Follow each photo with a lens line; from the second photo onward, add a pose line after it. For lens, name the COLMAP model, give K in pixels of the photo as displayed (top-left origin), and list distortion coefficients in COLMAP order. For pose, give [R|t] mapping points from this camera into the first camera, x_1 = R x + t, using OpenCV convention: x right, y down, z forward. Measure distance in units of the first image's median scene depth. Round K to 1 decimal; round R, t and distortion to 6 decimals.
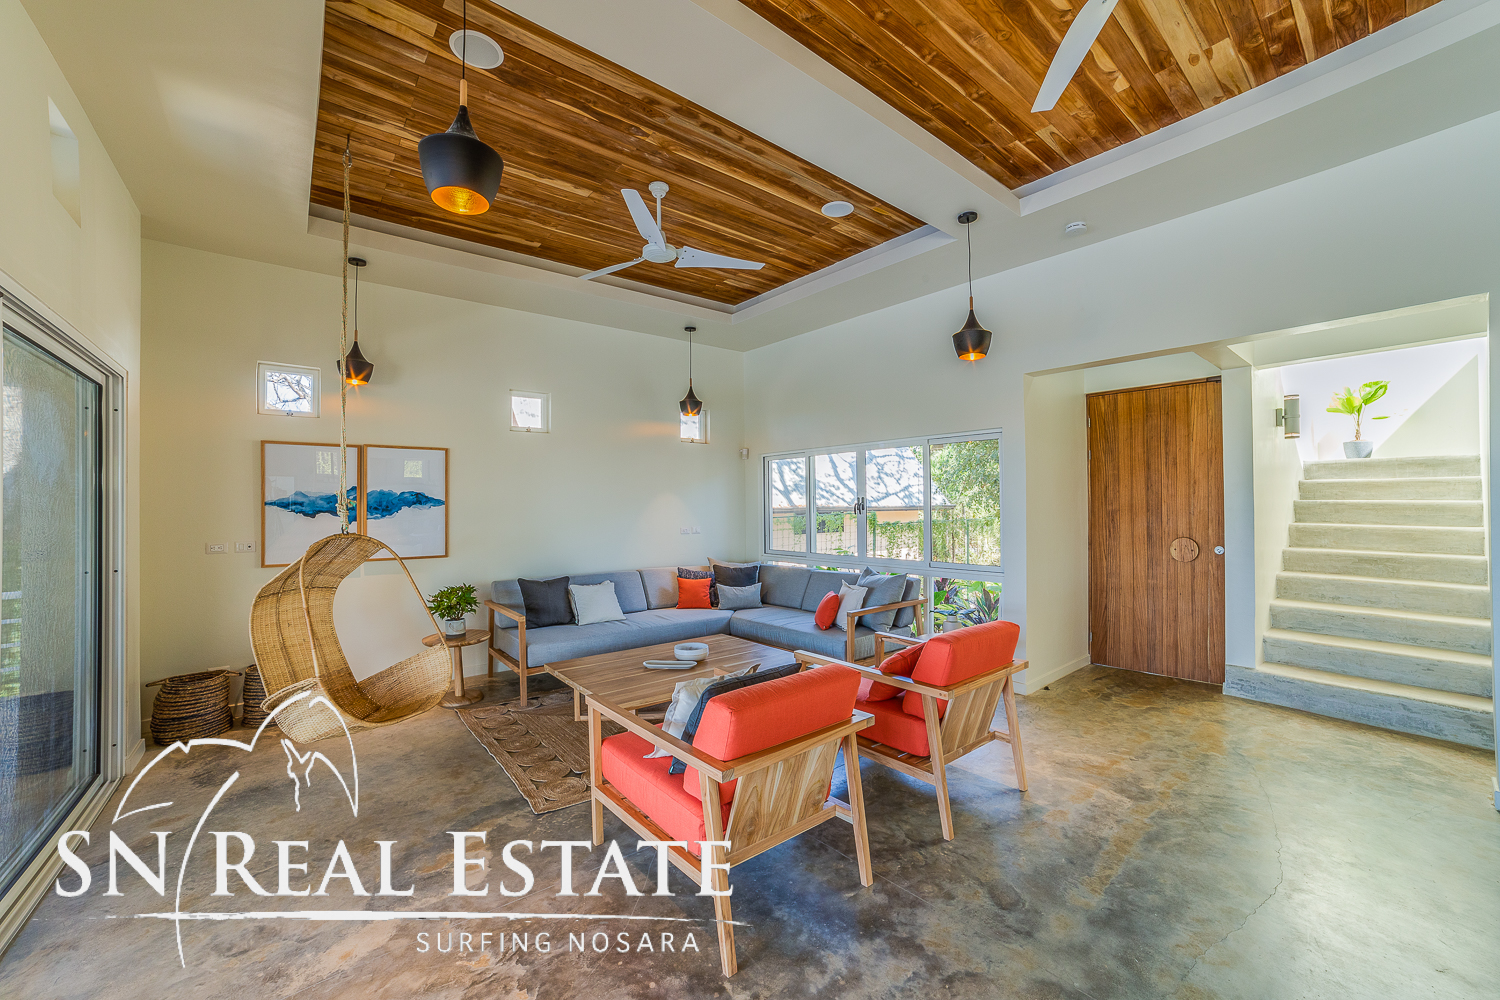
lens RADIAL K [[594.5, 0, 752.3], [0, 594.5, 499.5], [0, 0, 1]] dist [-0.075394, 0.025247]
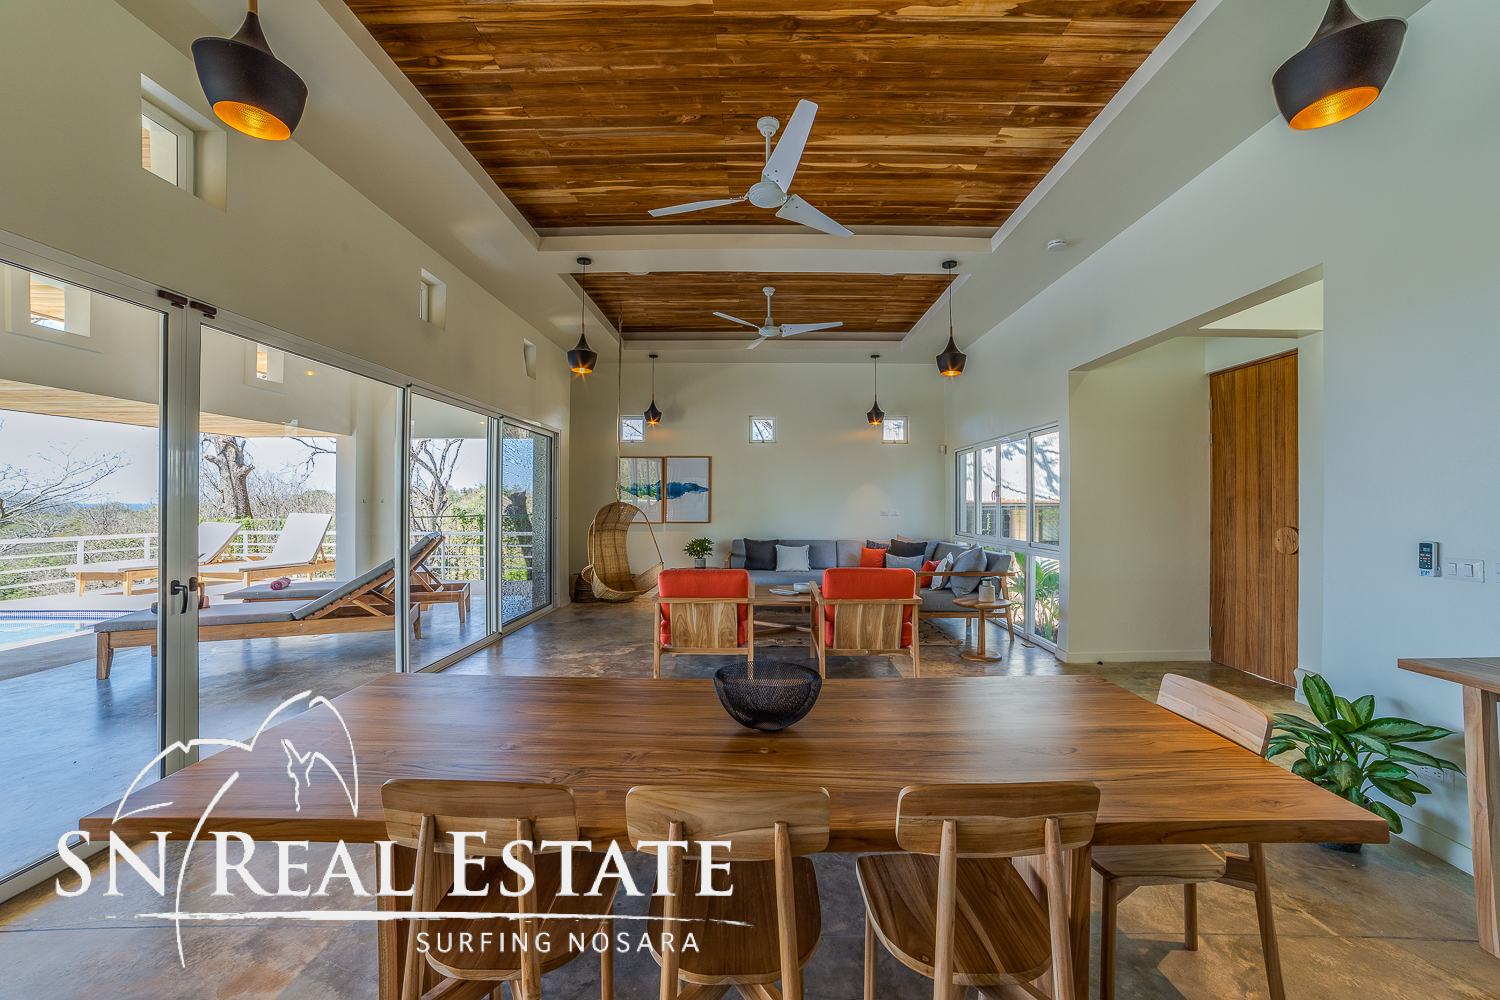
lens RADIAL K [[594.5, 0, 752.8], [0, 594.5, 497.7], [0, 0, 1]] dist [-0.075394, 0.025247]
pose [[0.763957, 0.006770, -0.645232, 0.692123], [-0.003440, 0.999973, 0.006419, 0.018005], [0.645258, -0.002684, 0.763960, -0.211360]]
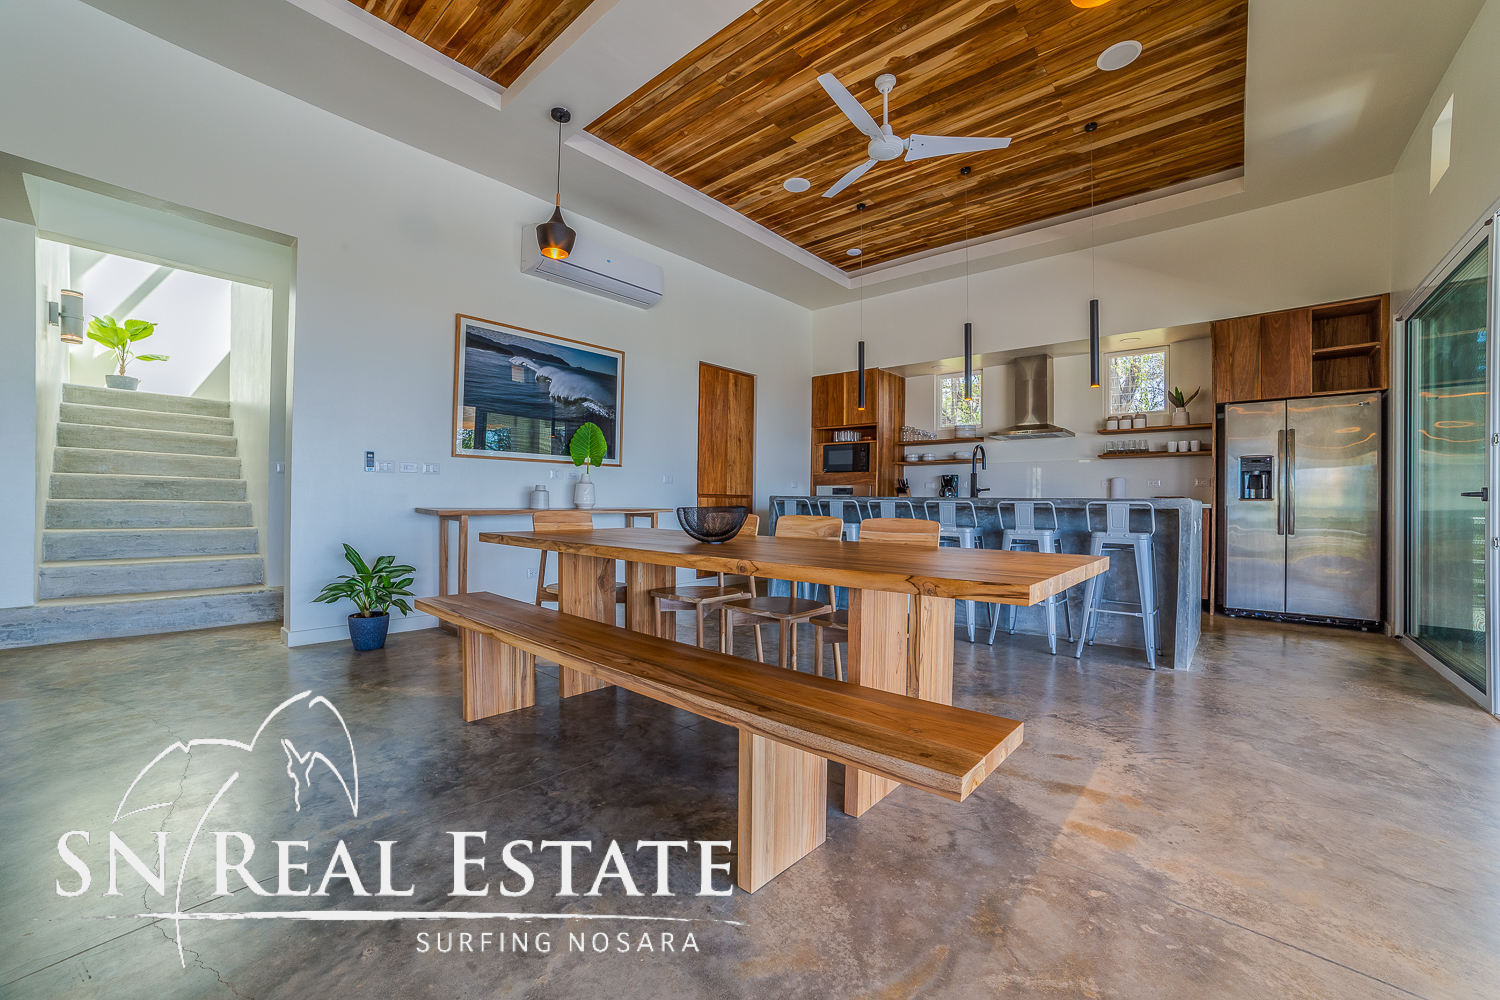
lens RADIAL K [[594.5, 0, 752.8], [0, 594.5, 499.9], [0, 0, 1]] dist [-0.075394, 0.025247]
pose [[-0.165493, 0.010470, 0.986155, -0.060312], [-0.018506, 0.999735, -0.013720, 0.125364], [-0.986037, -0.020520, -0.165256, 0.115719]]
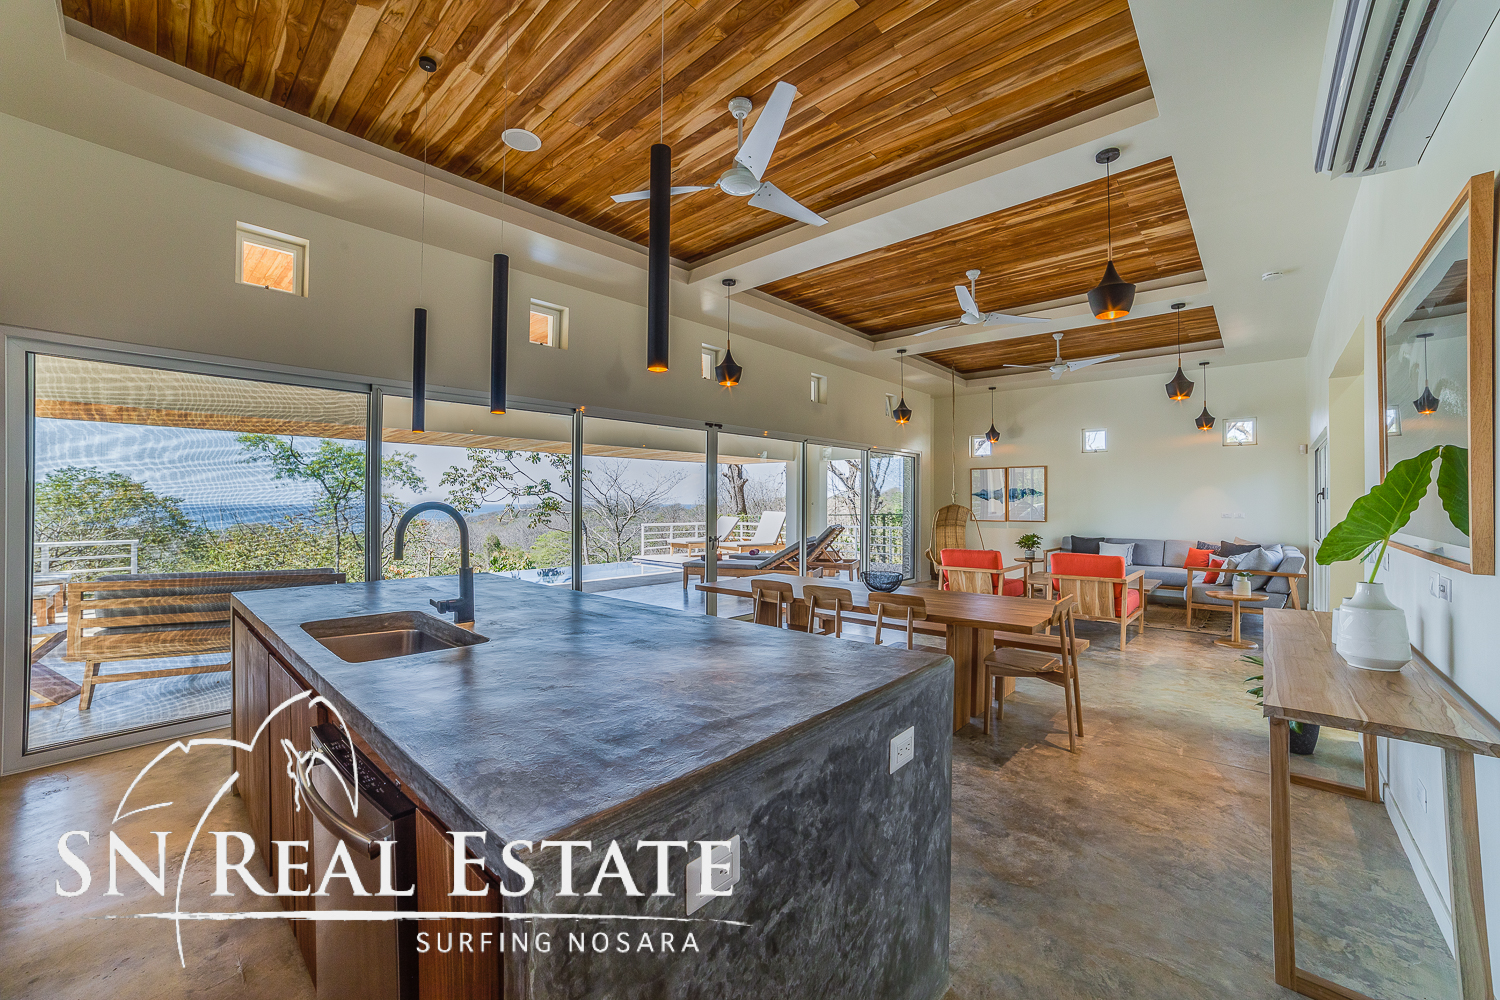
lens RADIAL K [[594.5, 0, 750.5], [0, 594.5, 503.7], [0, 0, 1]] dist [-0.075394, 0.025247]
pose [[0.144990, 0.011834, -0.989362, 1.345341], [0.006485, 0.999896, 0.012911, 0.006402], [0.989412, -0.008288, 0.144899, -0.267651]]
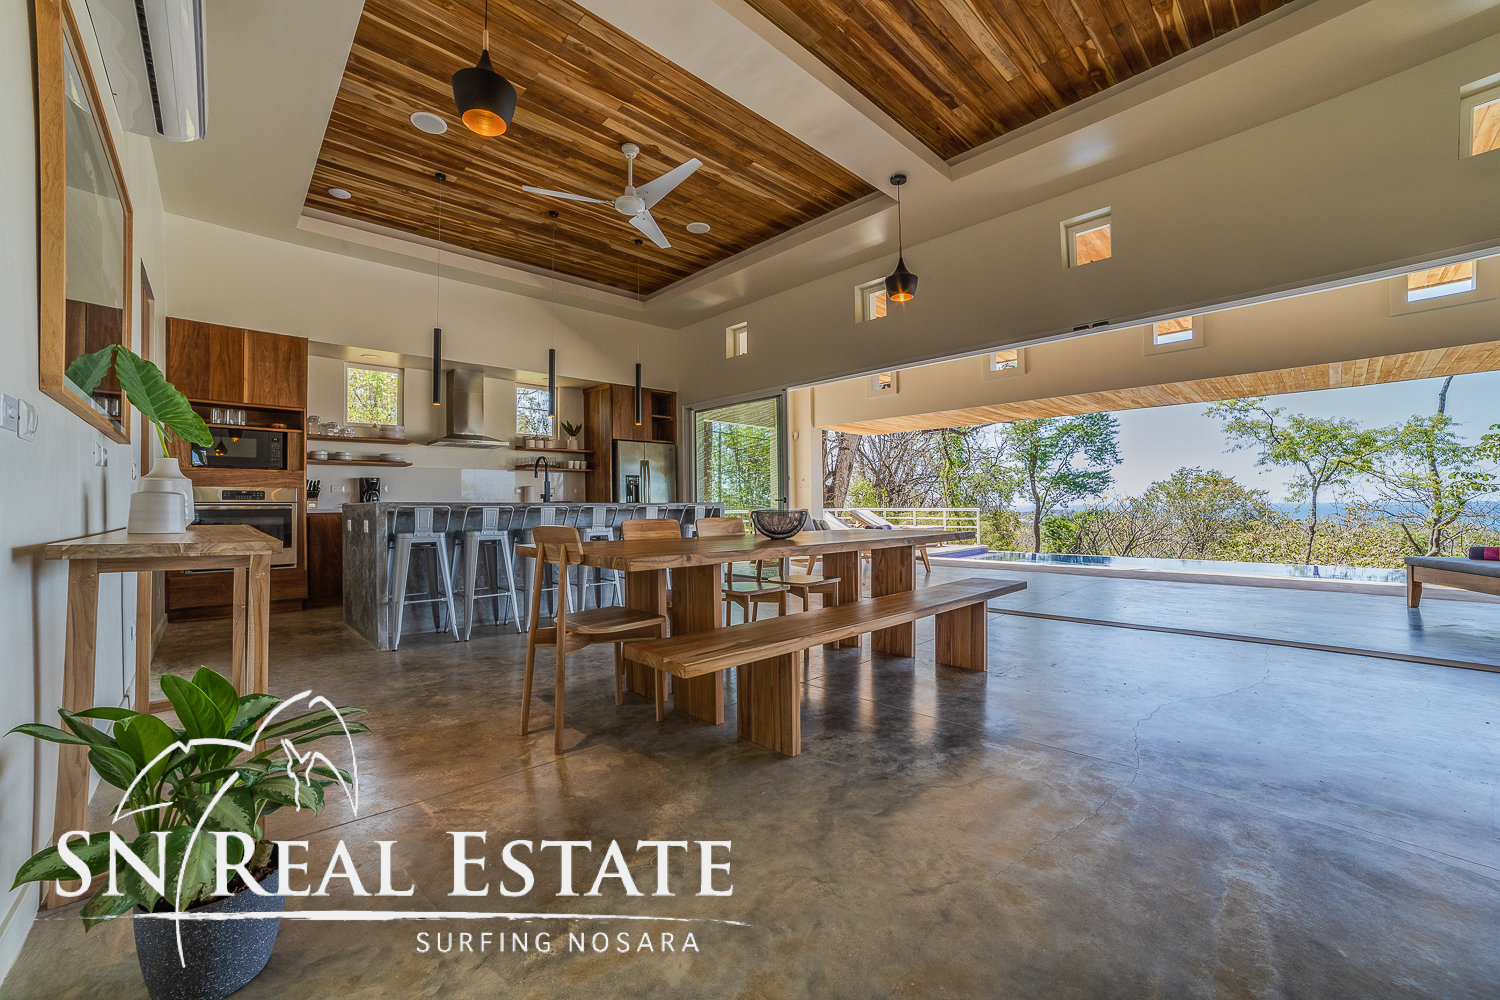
lens RADIAL K [[594.5, 0, 751.5], [0, 594.5, 502.5], [0, 0, 1]] dist [-0.075394, 0.025247]
pose [[-0.997024, 0.018524, -0.074833, 0.555577], [0.019646, 0.999705, -0.014284, 0.124618], [0.074546, -0.015712, -0.997094, 0.742927]]
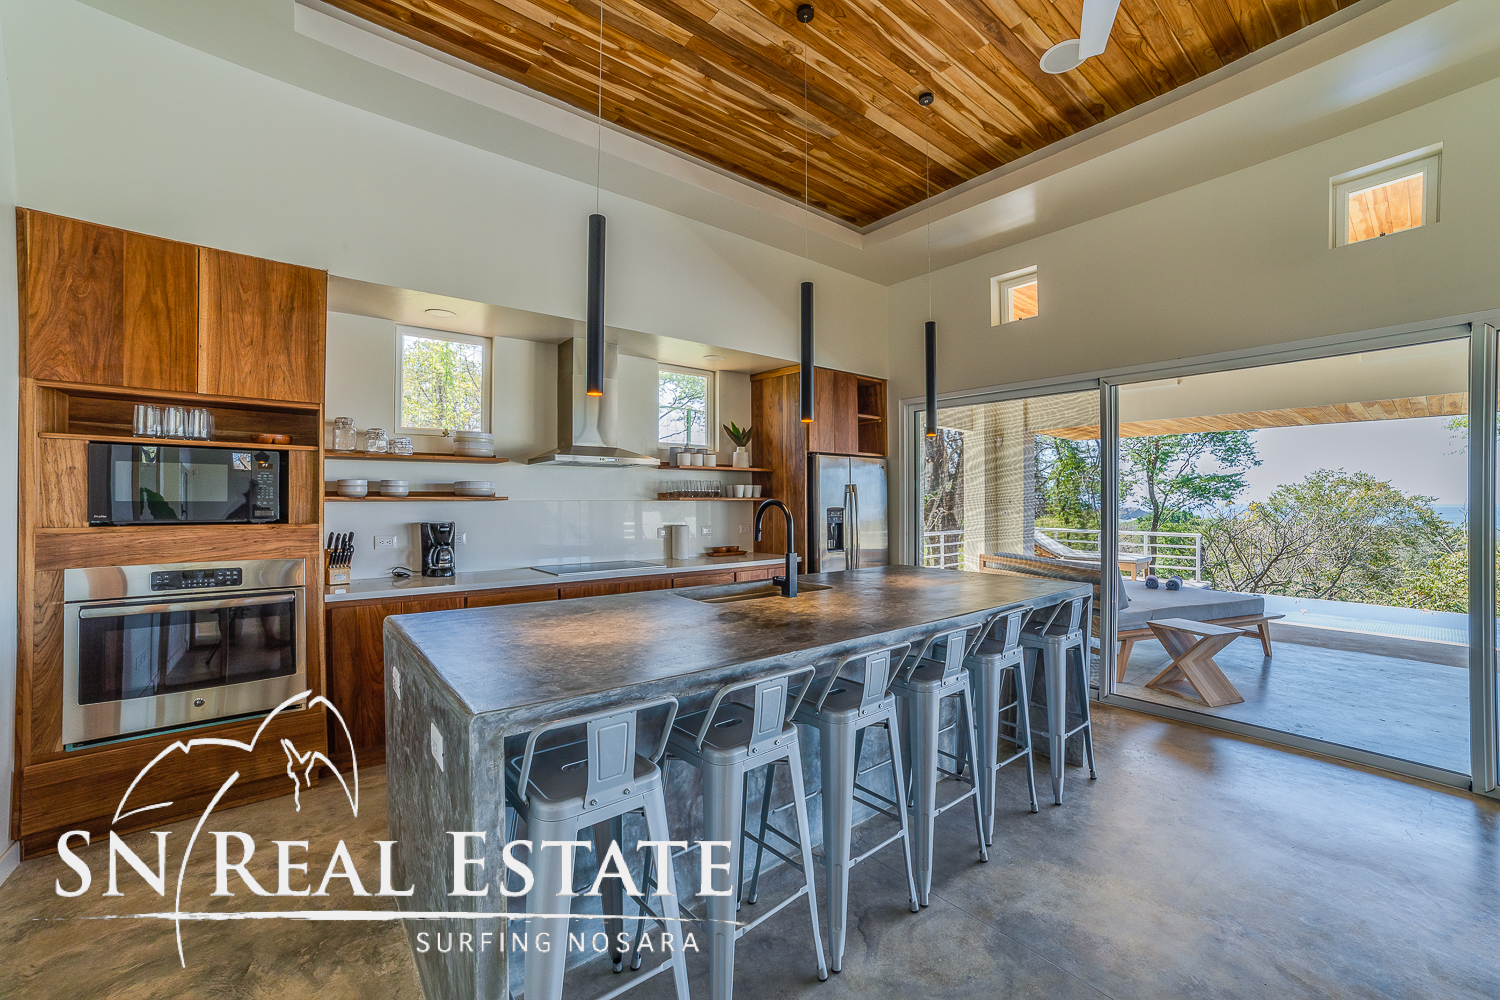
lens RADIAL K [[594.5, 0, 754.6], [0, 594.5, 500.6], [0, 0, 1]] dist [-0.075394, 0.025247]
pose [[-0.999926, 0.009072, 0.008049, 0.889768], [0.008997, 0.999916, -0.009291, 0.016140], [-0.008133, -0.009218, -0.999924, 0.149650]]
